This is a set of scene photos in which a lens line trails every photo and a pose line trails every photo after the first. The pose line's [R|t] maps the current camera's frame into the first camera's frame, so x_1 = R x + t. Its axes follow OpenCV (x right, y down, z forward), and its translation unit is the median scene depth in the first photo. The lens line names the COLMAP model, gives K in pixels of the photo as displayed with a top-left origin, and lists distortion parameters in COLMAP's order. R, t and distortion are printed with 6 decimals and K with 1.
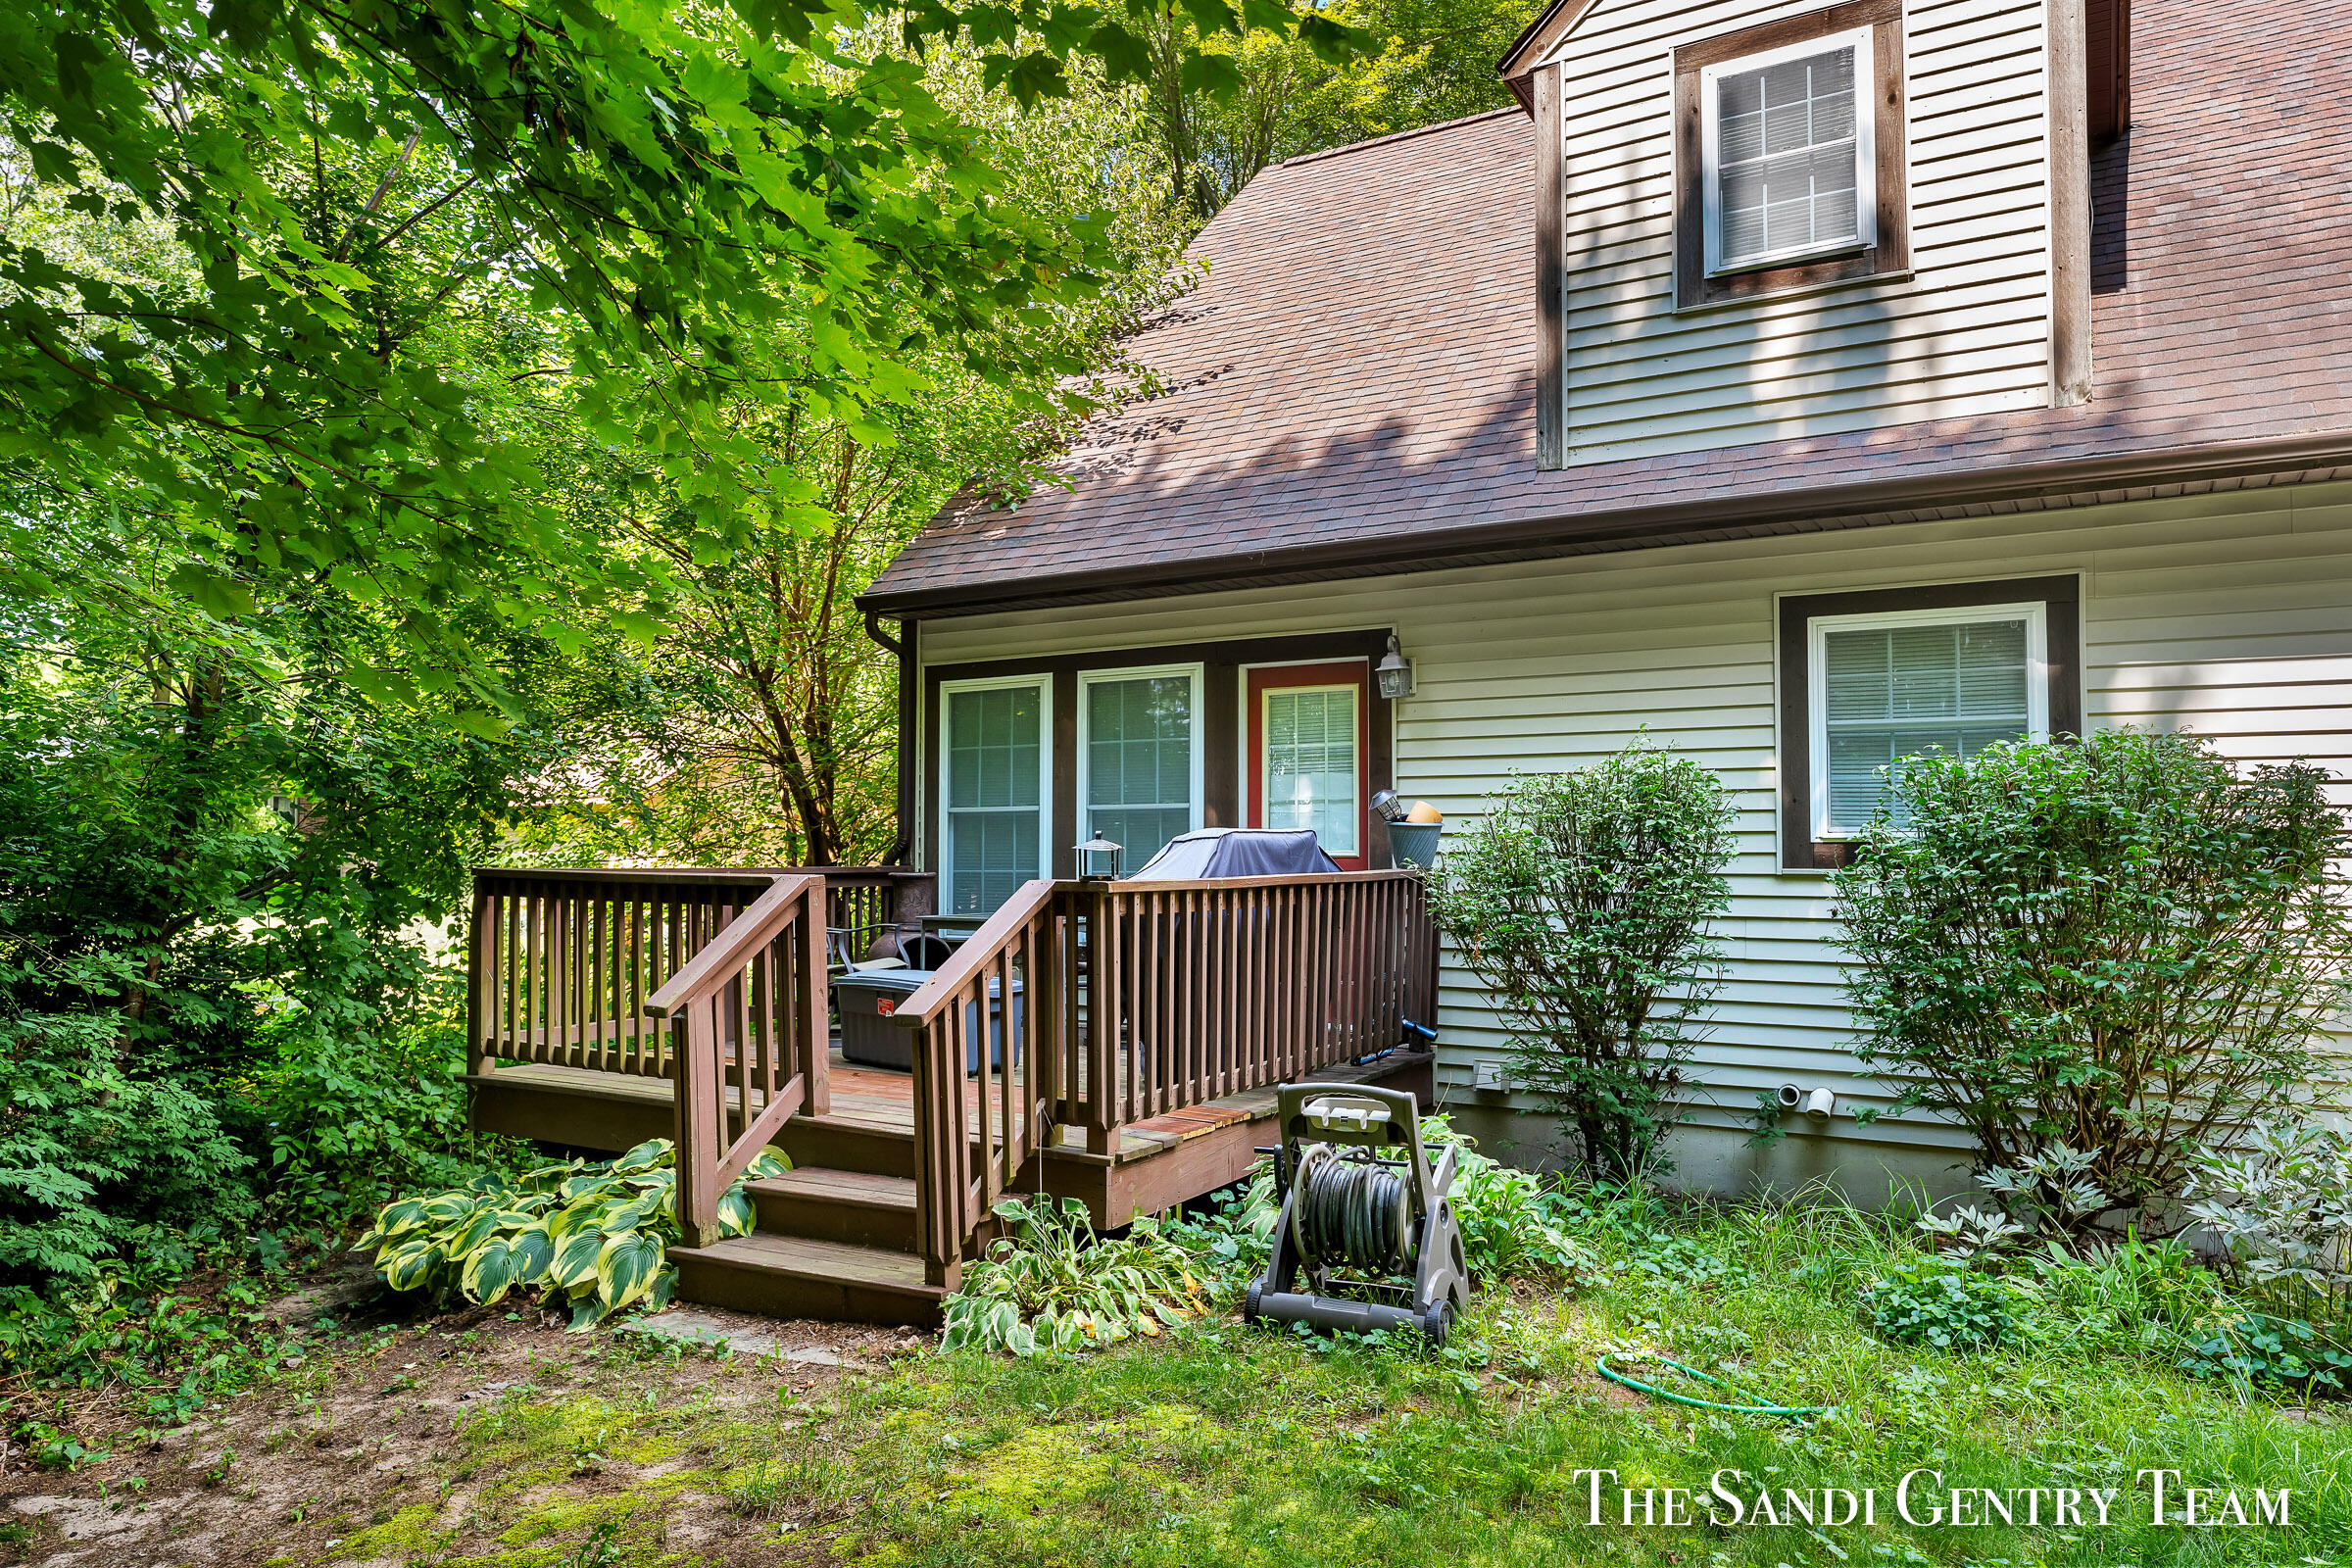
lens RADIAL K [[1584.2, 0, 1188.6], [0, 1584.2, 791.1], [0, 0, 1]] dist [0.000051, -0.001686]
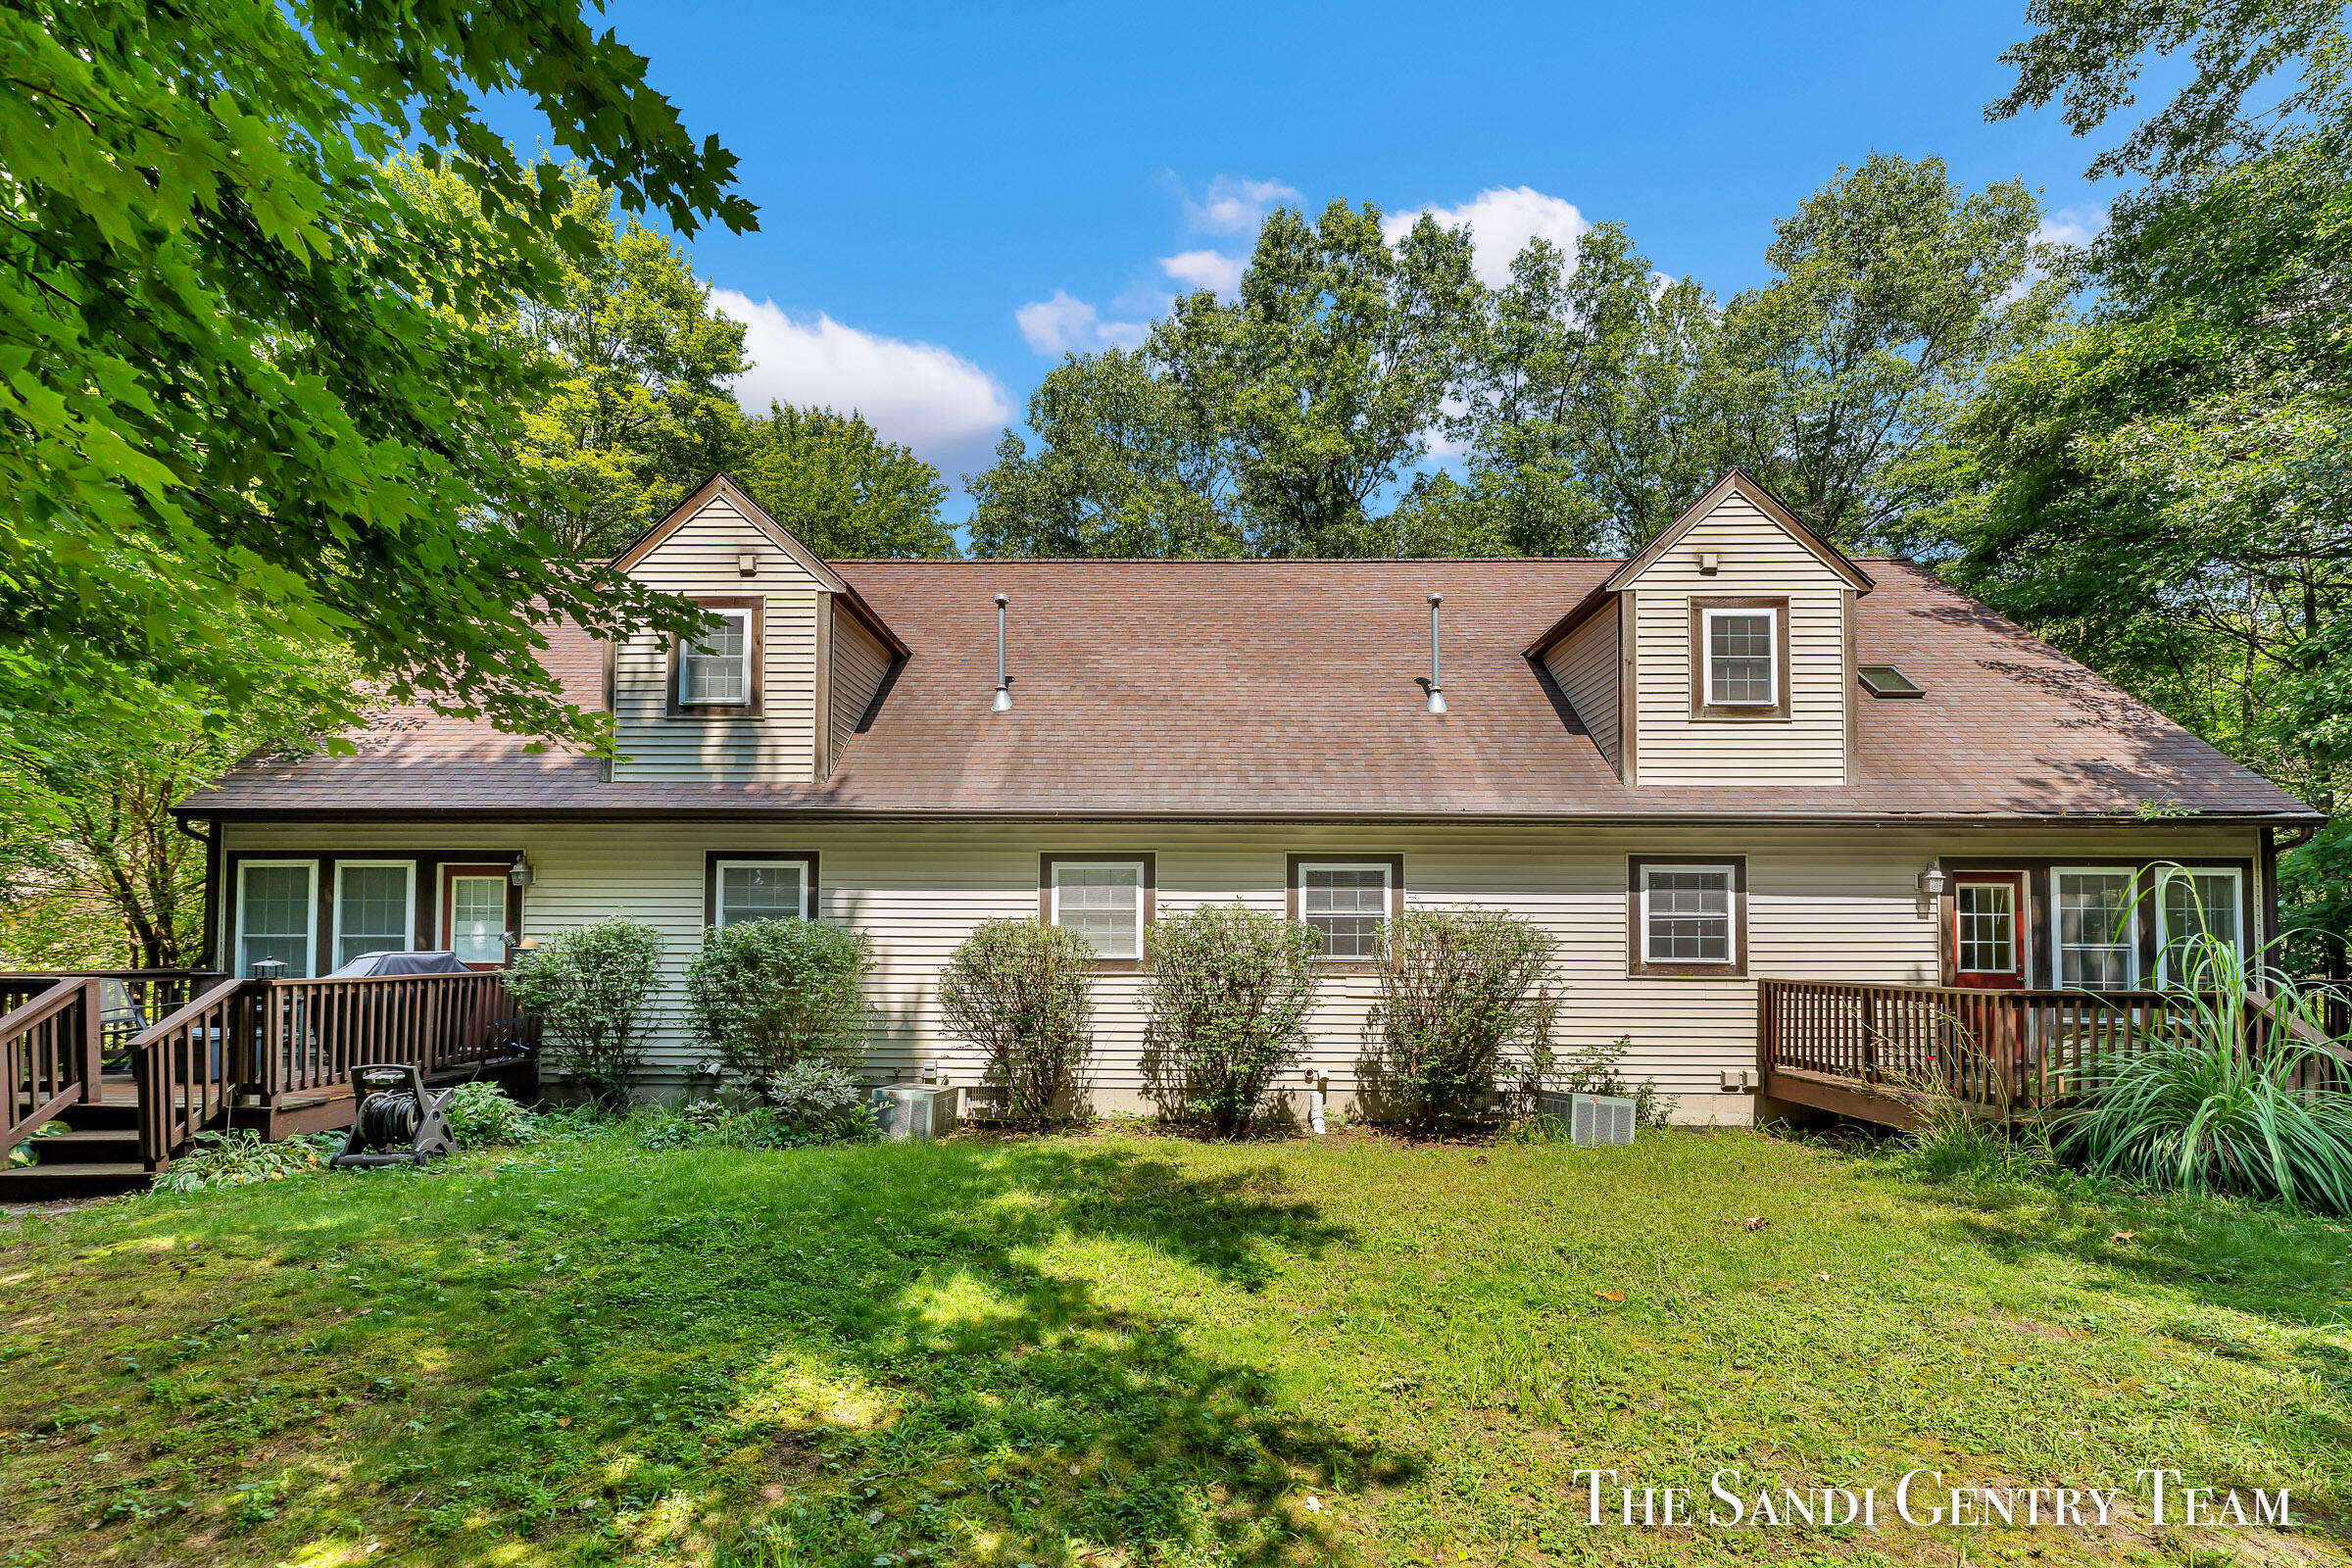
lens RADIAL K [[989.1, 0, 1185.9], [0, 989.1, 915.9], [0, 0, 1]] dist [0.000872, -0.000198]
pose [[0.862480, 0.022404, 0.505595, 0.244393], [-0.025458, 0.999676, -0.000871, -0.044235], [-0.505450, -0.012120, 0.862771, -0.574267]]
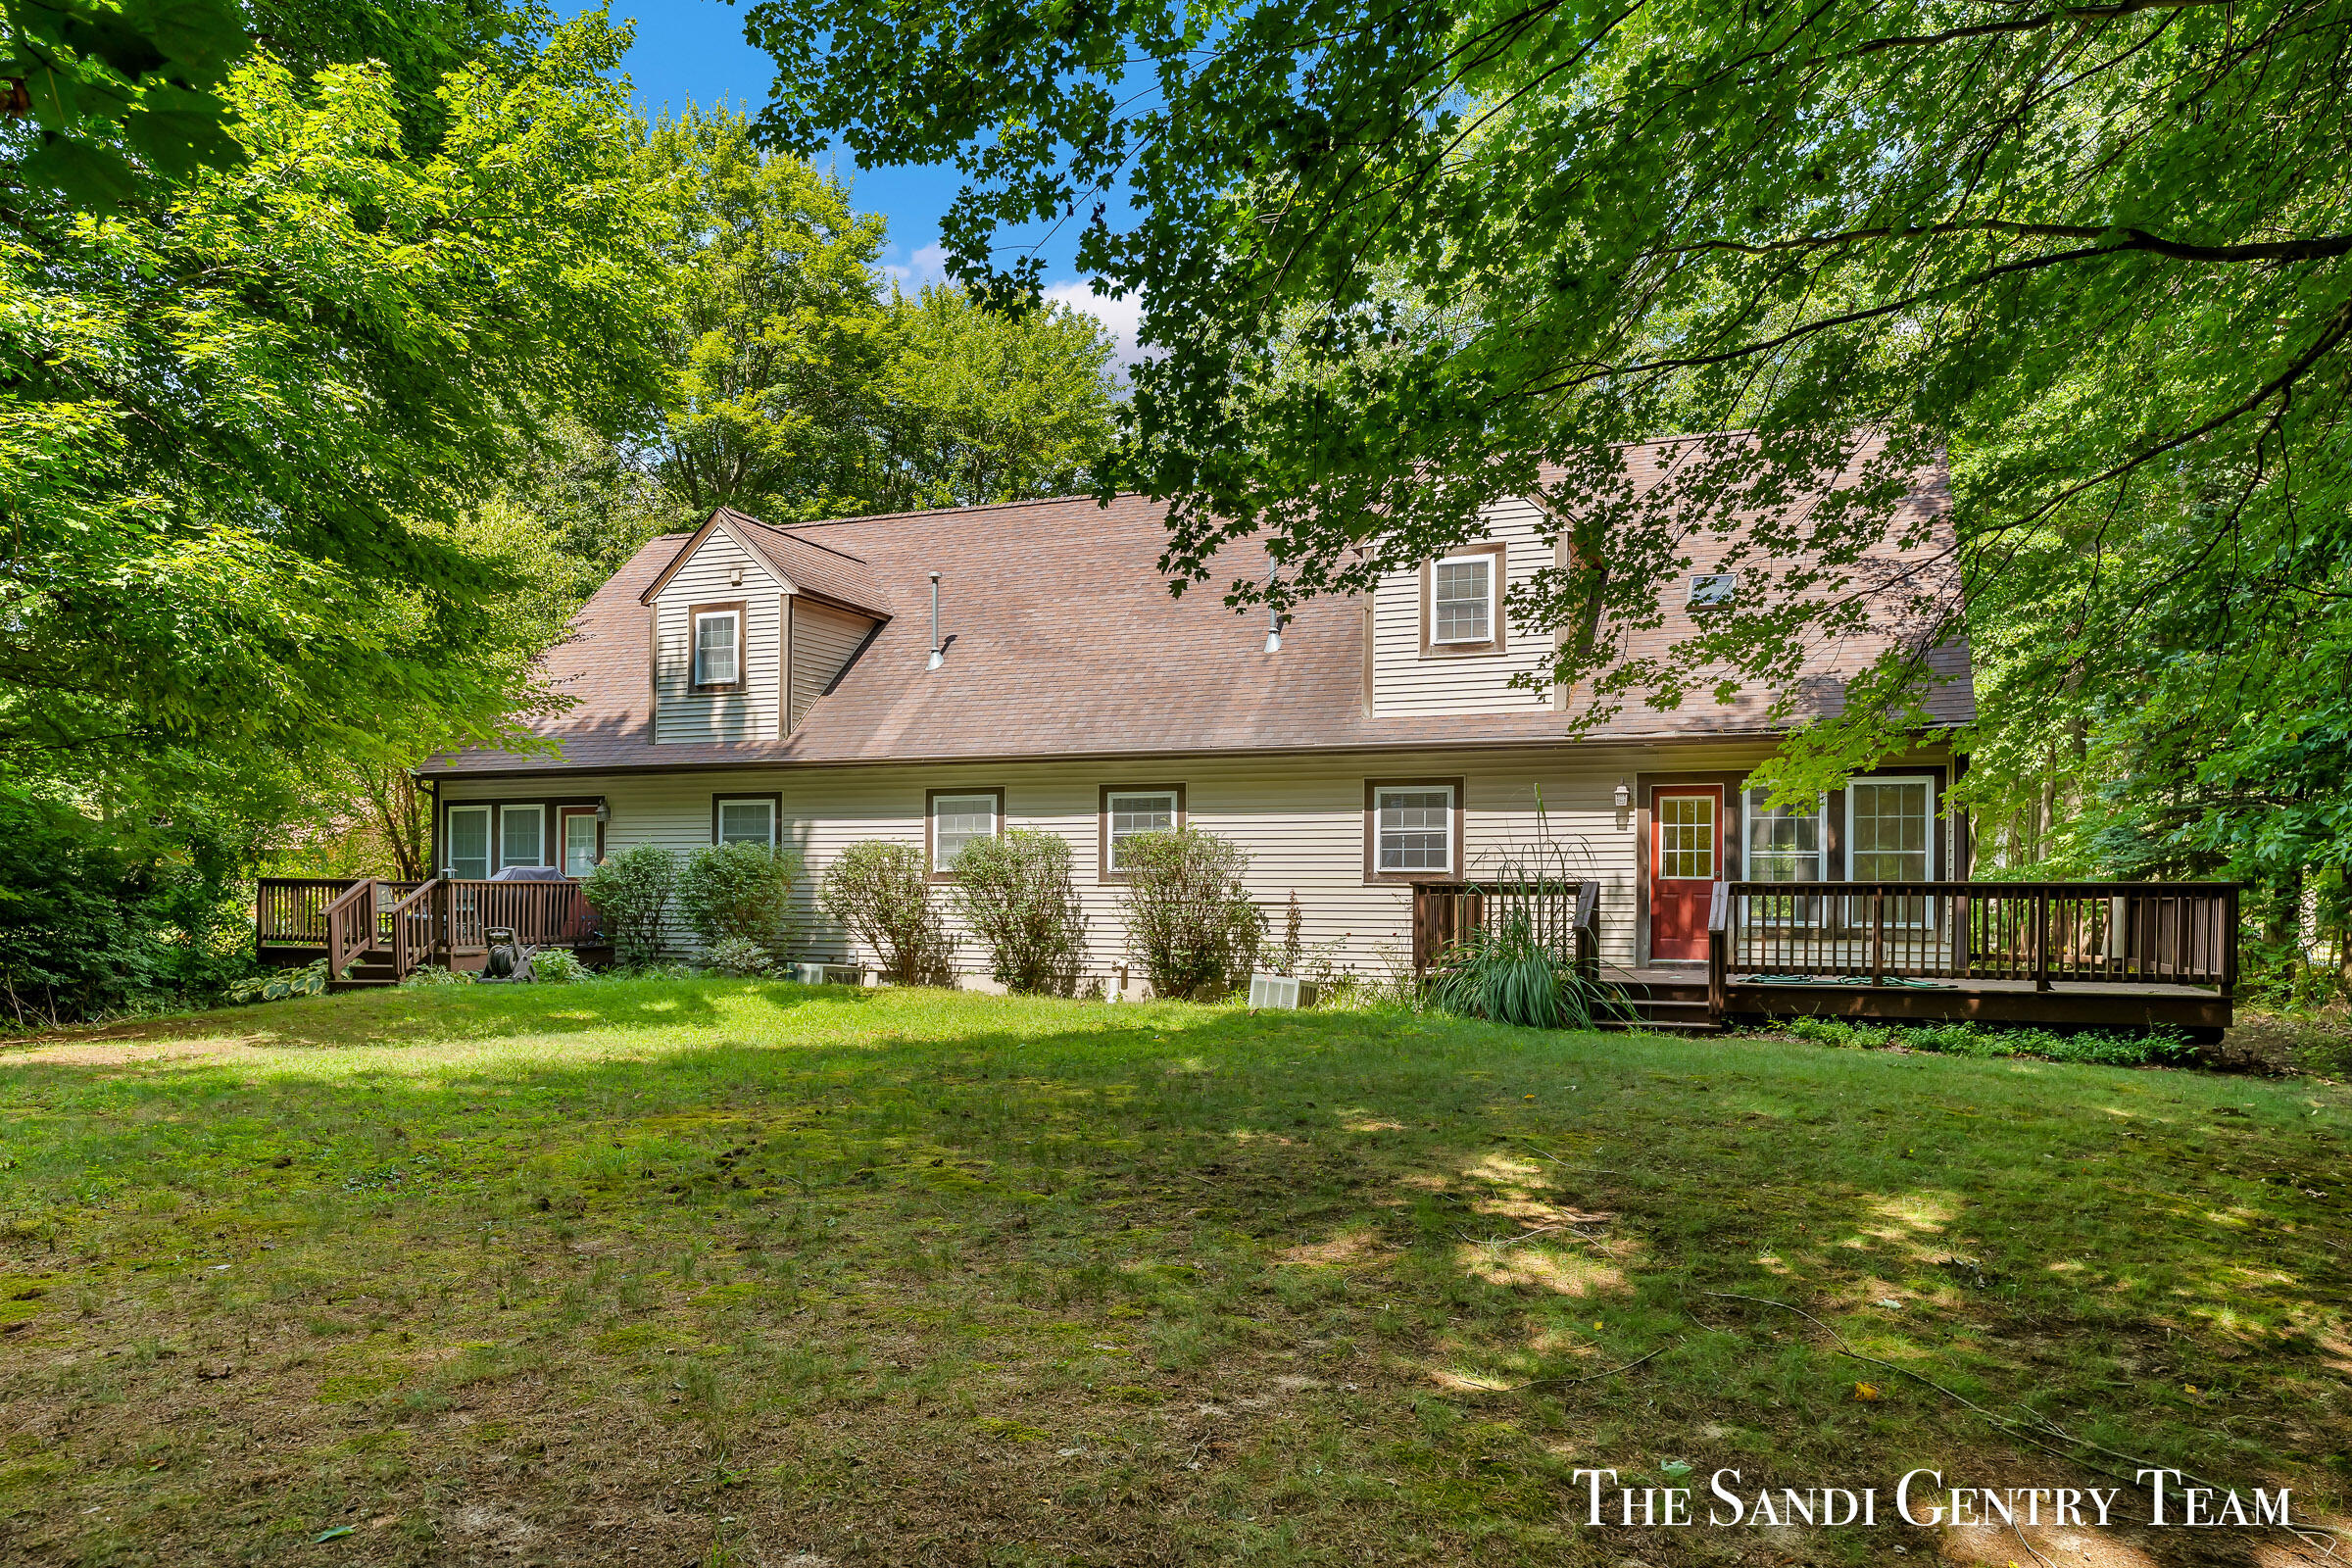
lens RADIAL K [[1577.1, 0, 1171.6], [0, 1577.1, 886.2], [0, 0, 1]] dist [-0.003685, -0.000499]
pose [[0.988063, 0.009295, 0.153770, 0.769462], [-0.013893, 0.999487, 0.028854, -0.042255], [-0.153423, -0.030645, 0.987685, -2.134788]]
